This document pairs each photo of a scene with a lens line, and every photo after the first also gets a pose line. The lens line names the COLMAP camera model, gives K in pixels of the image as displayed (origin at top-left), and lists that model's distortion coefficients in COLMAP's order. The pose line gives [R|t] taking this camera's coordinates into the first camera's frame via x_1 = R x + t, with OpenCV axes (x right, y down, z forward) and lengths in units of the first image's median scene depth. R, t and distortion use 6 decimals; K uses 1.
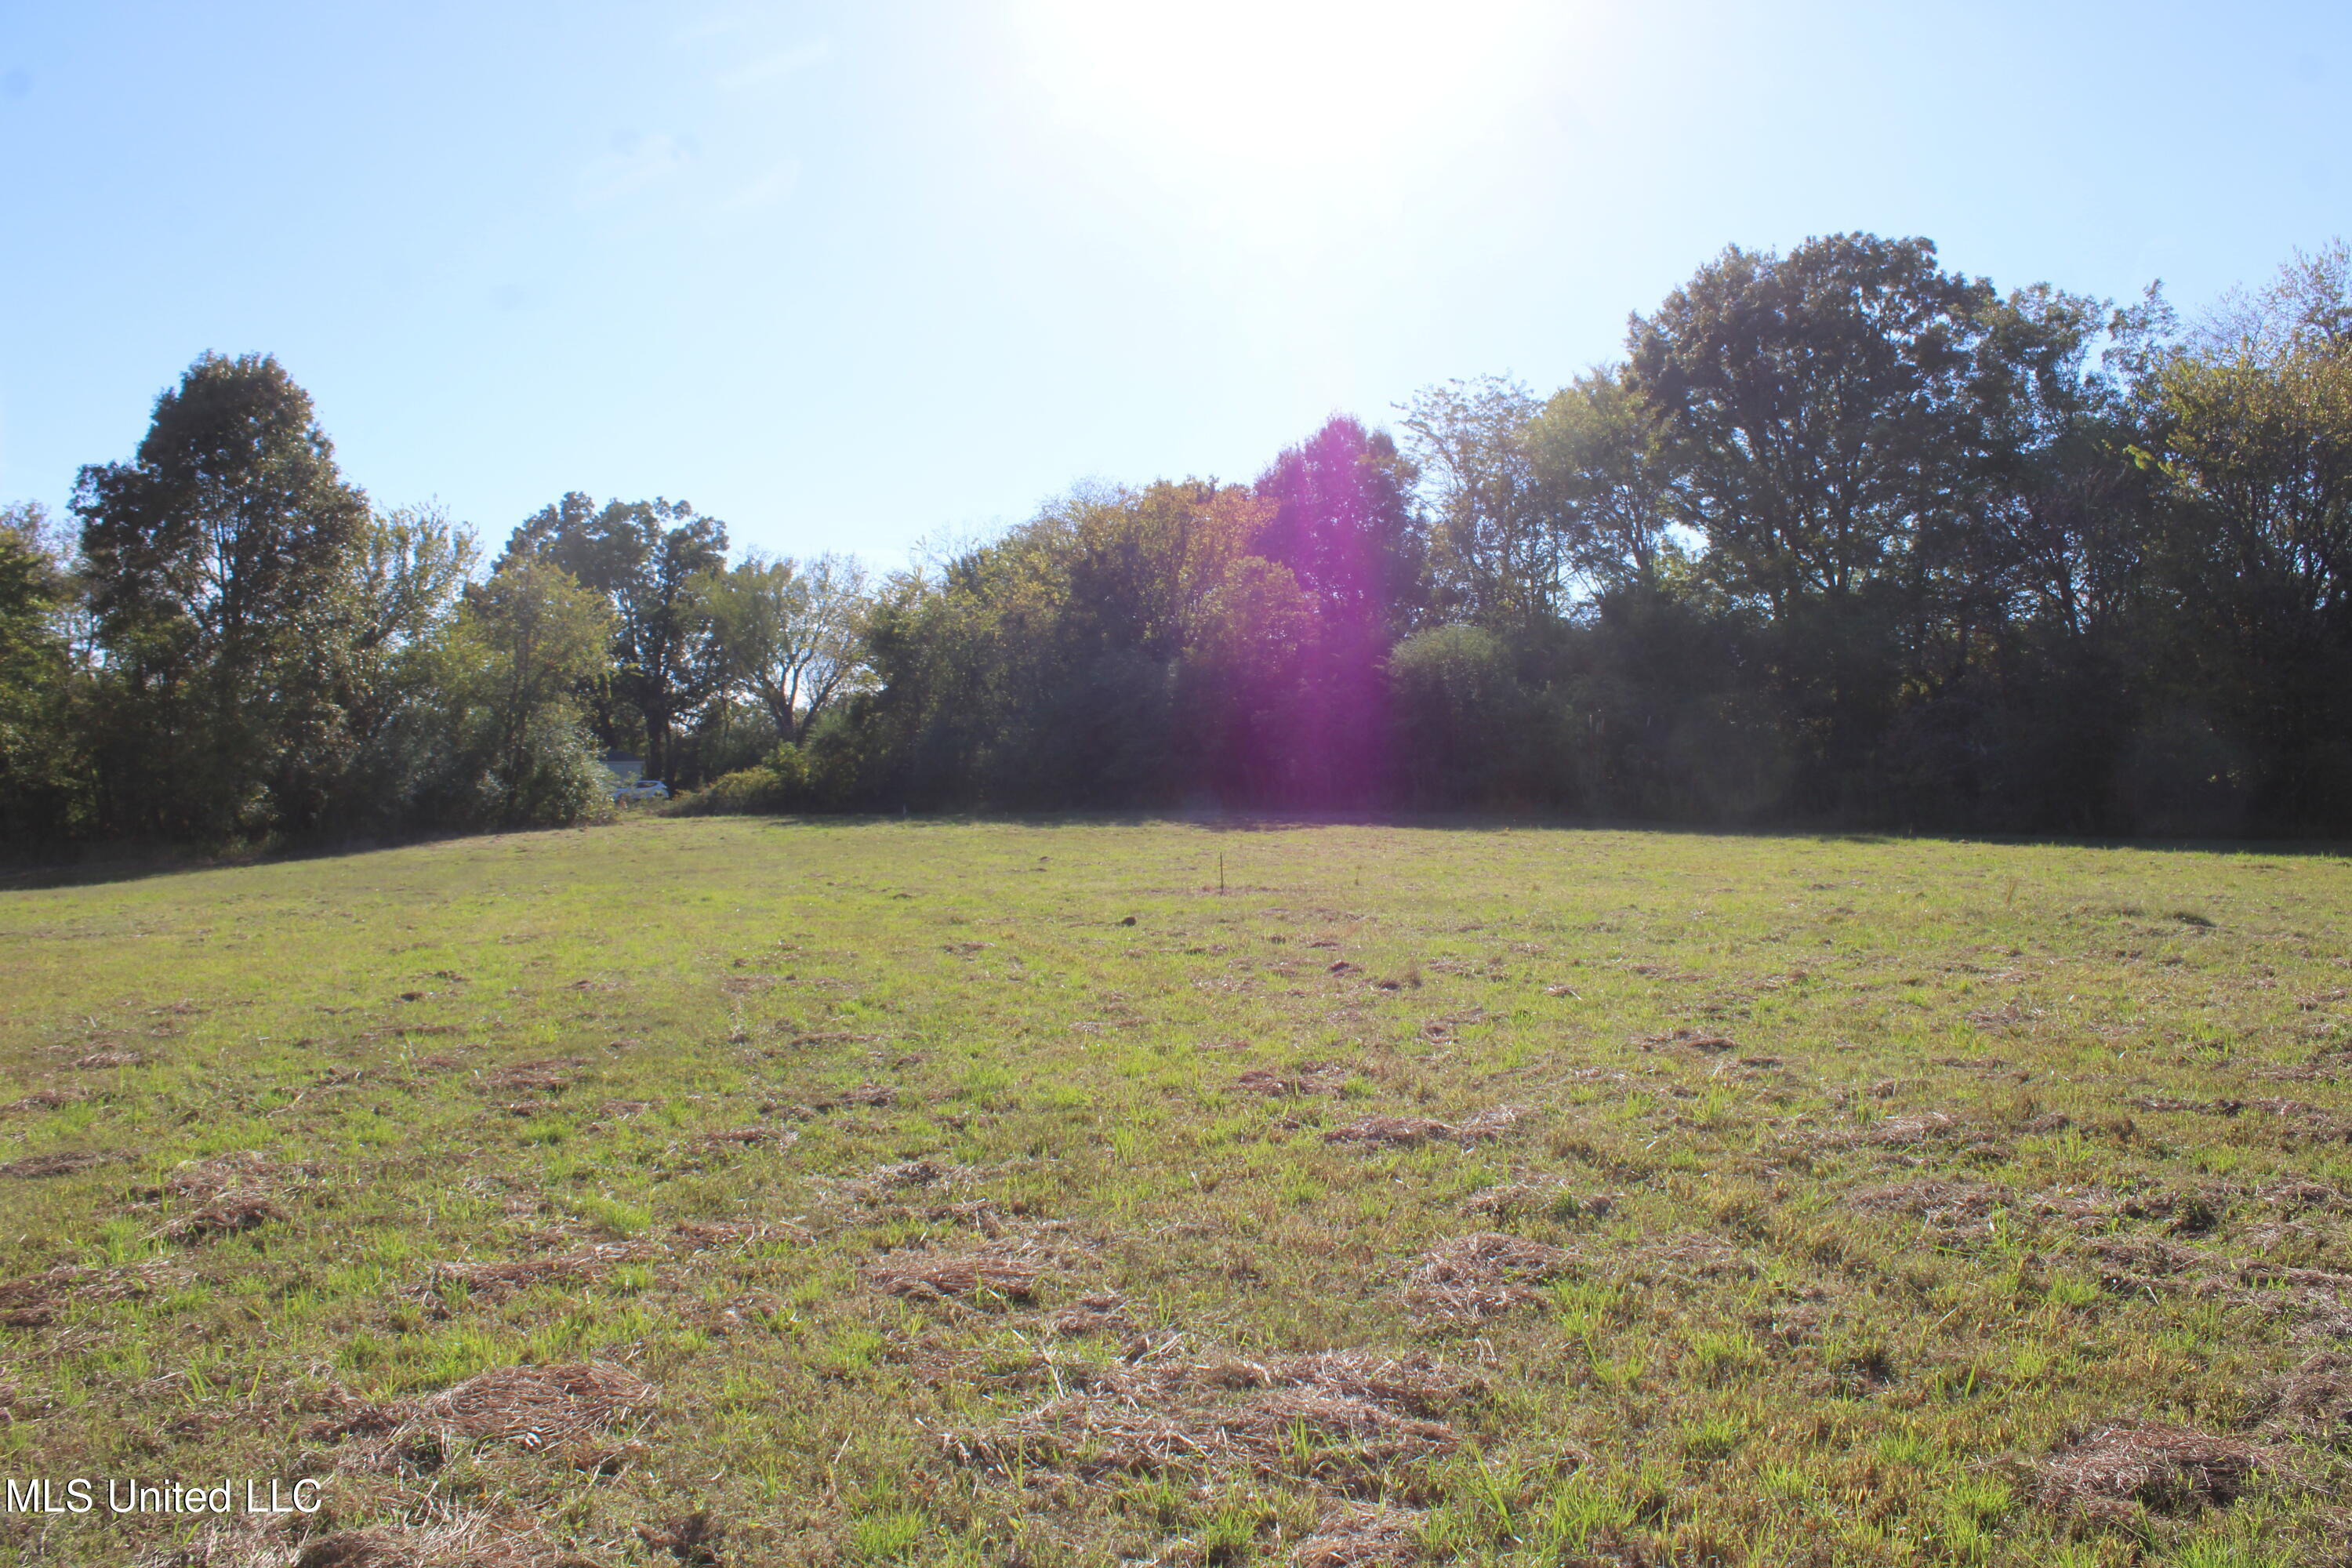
lens RADIAL K [[1952.5, 0, 1182.7], [0, 1952.5, 754.5], [0, 0, 1]] dist [-0.173007, 0.160498]
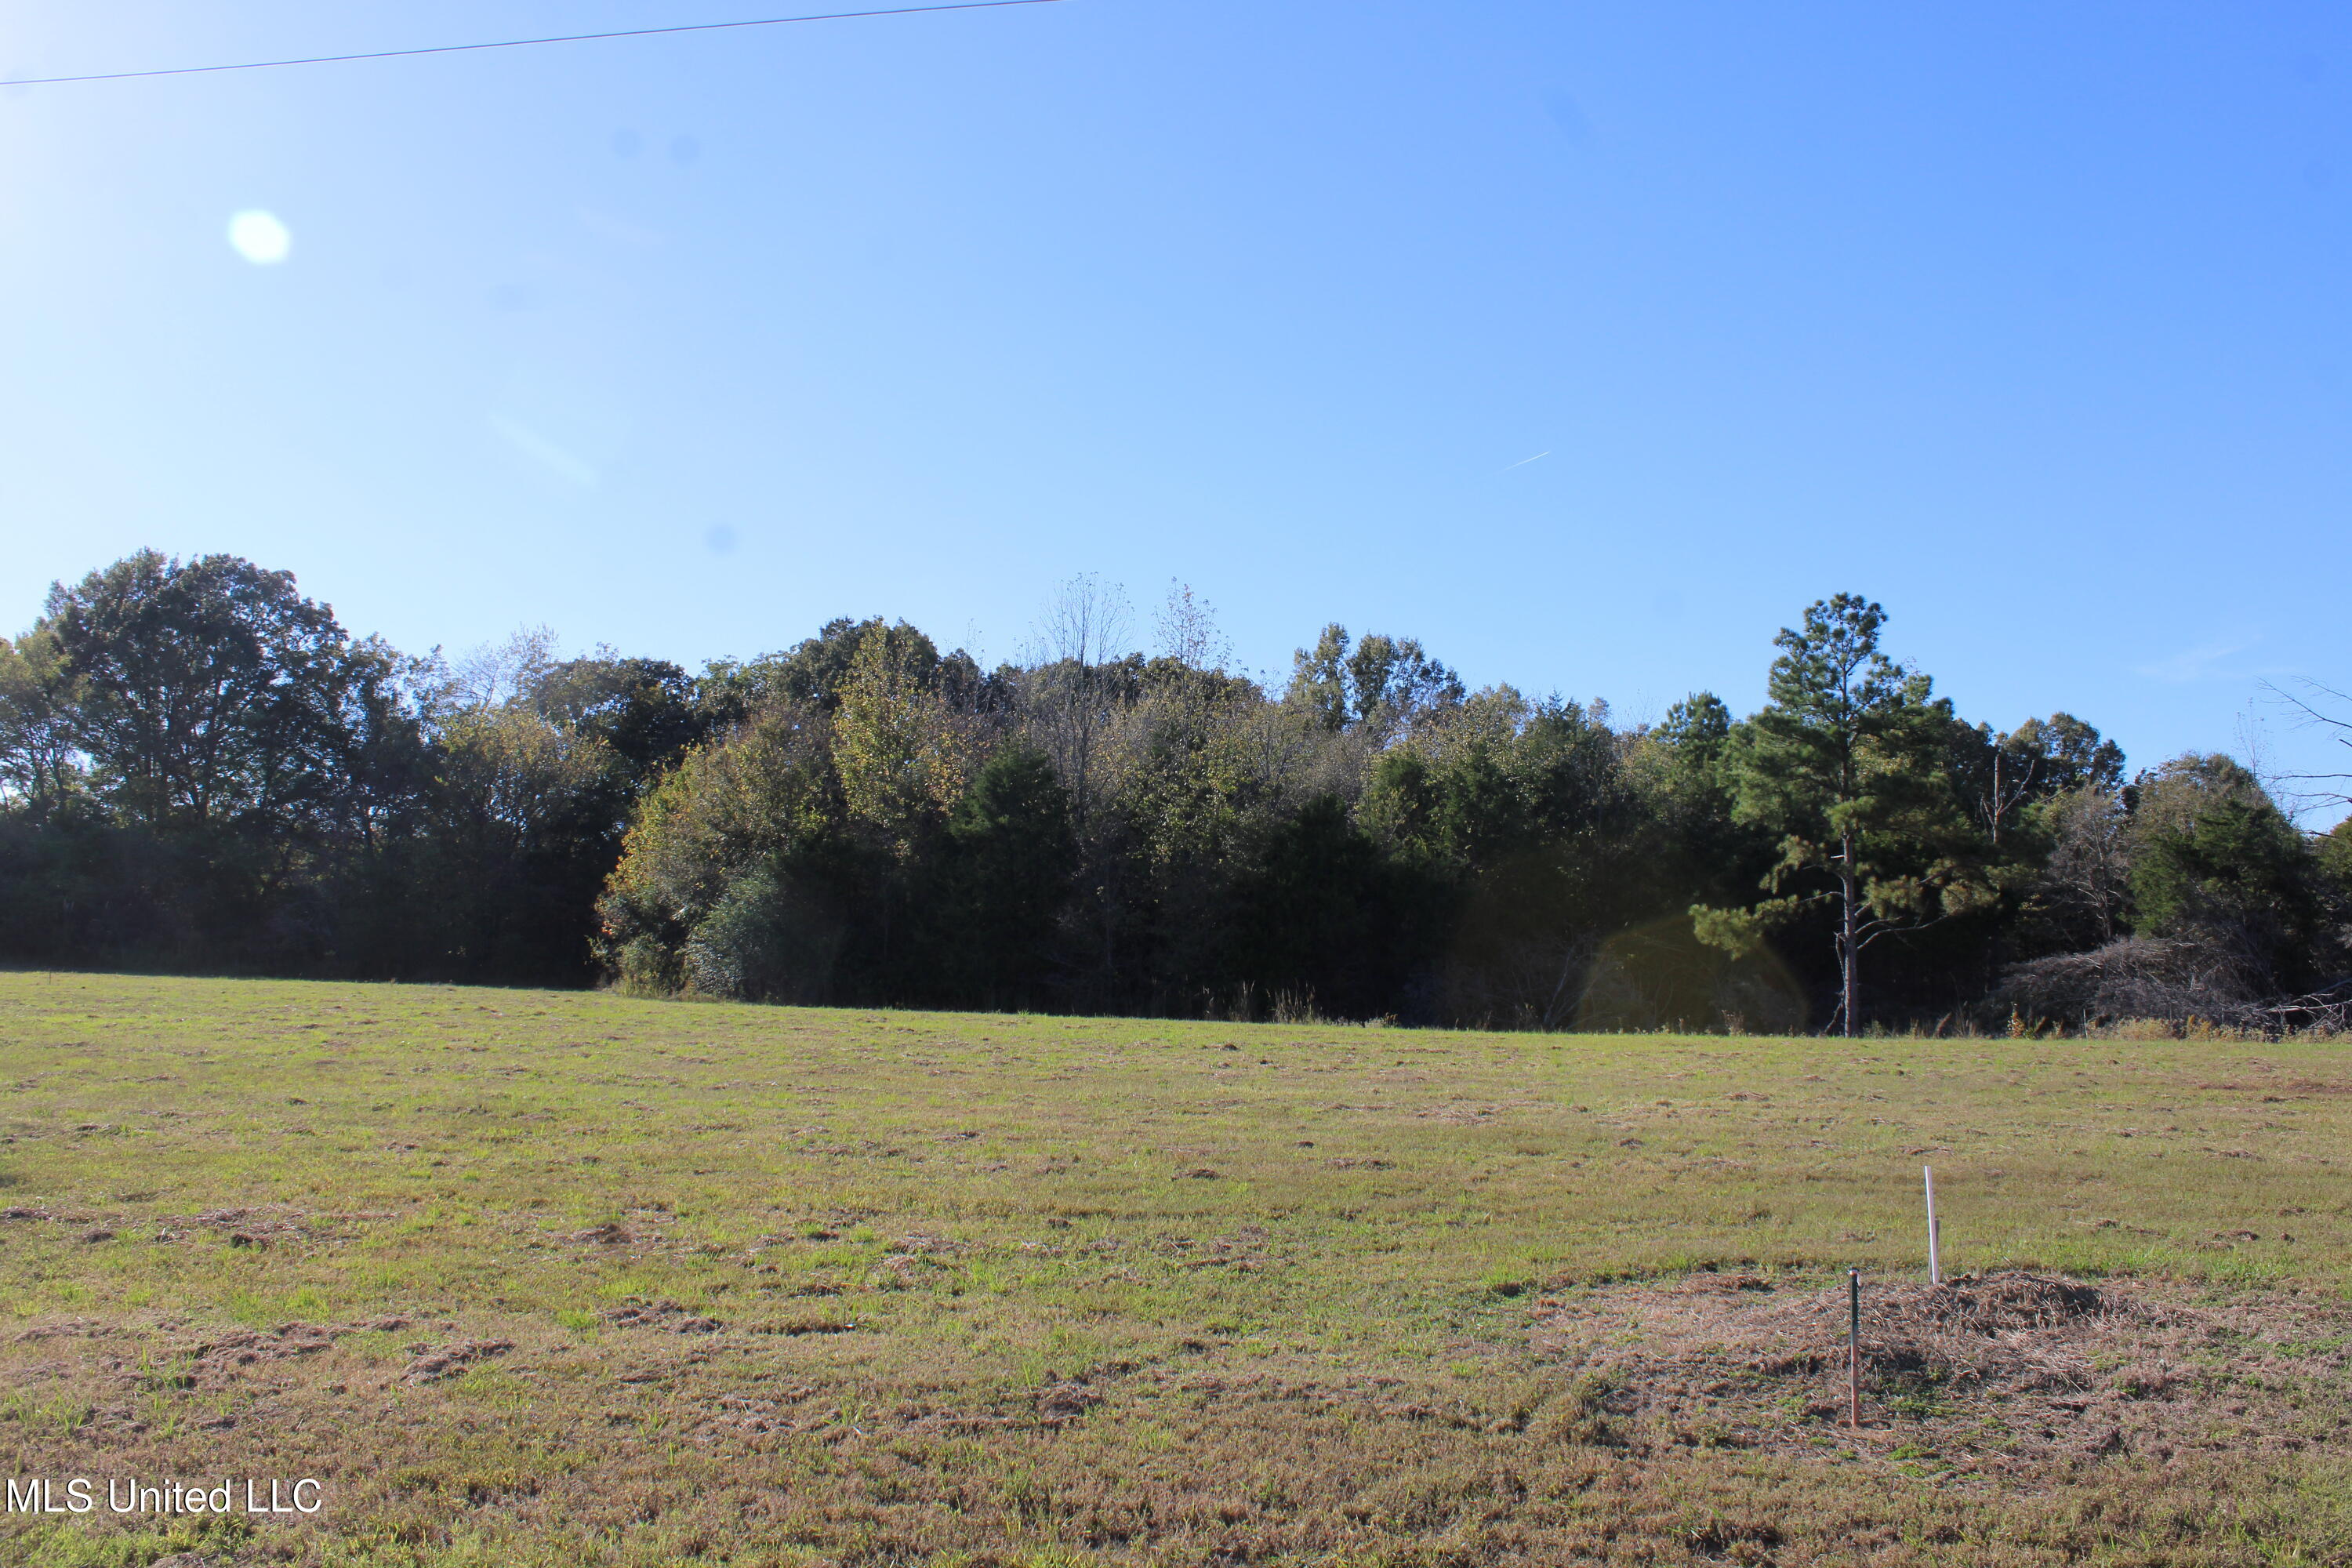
lens RADIAL K [[1952.5, 0, 1182.7], [0, 1952.5, 754.5], [0, 0, 1]] dist [-0.173007, 0.160498]
pose [[0.645549, 0.100048, 0.757137, -0.233922], [-0.027641, 0.993793, -0.107752, 0.002183], [-0.763218, 0.048631, 0.644308, -0.421893]]
